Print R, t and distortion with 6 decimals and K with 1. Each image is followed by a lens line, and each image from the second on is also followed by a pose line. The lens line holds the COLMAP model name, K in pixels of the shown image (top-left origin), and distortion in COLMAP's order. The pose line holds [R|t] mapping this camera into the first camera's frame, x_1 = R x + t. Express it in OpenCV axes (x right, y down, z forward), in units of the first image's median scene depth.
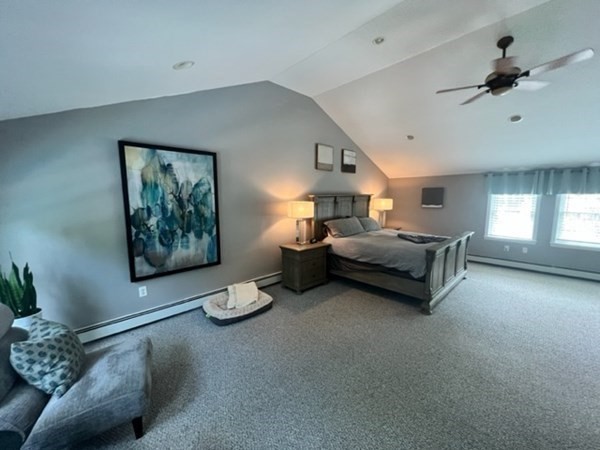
lens RADIAL K [[239.4, 0, 300.0], [0, 239.4, 225.0], [0, 0, 1]] dist [-0.000694, -0.000066]
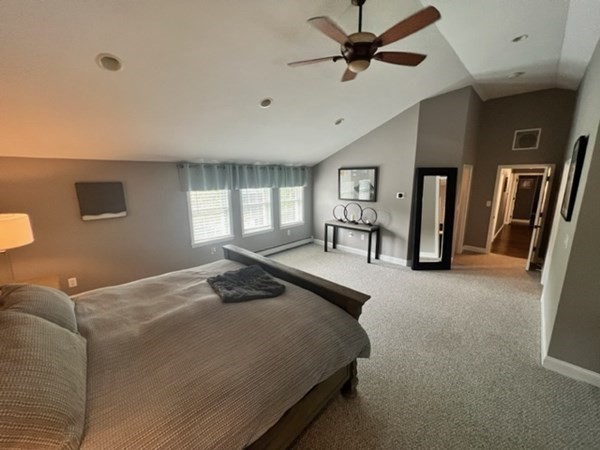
lens RADIAL K [[239.4, 0, 300.0], [0, 239.4, 225.0], [0, 0, 1]] dist [-0.000694, -0.000066]
pose [[-0.043818, -0.184683, 0.981821, -0.005060], [0.134968, 0.972661, 0.188983, -0.192122], [-0.989881, 0.140795, -0.017694, 1.087250]]
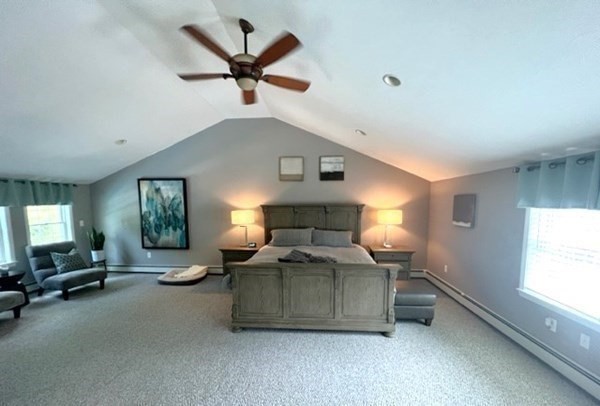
lens RADIAL K [[243.1, 0, 299.5], [0, 243.1, 223.7], [0, 0, 1]] dist [-0.000026, -0.000021]
pose [[0.668857, 0.069361, -0.740148, 1.382821], [-0.092133, 0.995696, 0.010050, -0.089669], [0.737659, 0.061470, 0.672369, 0.501514]]
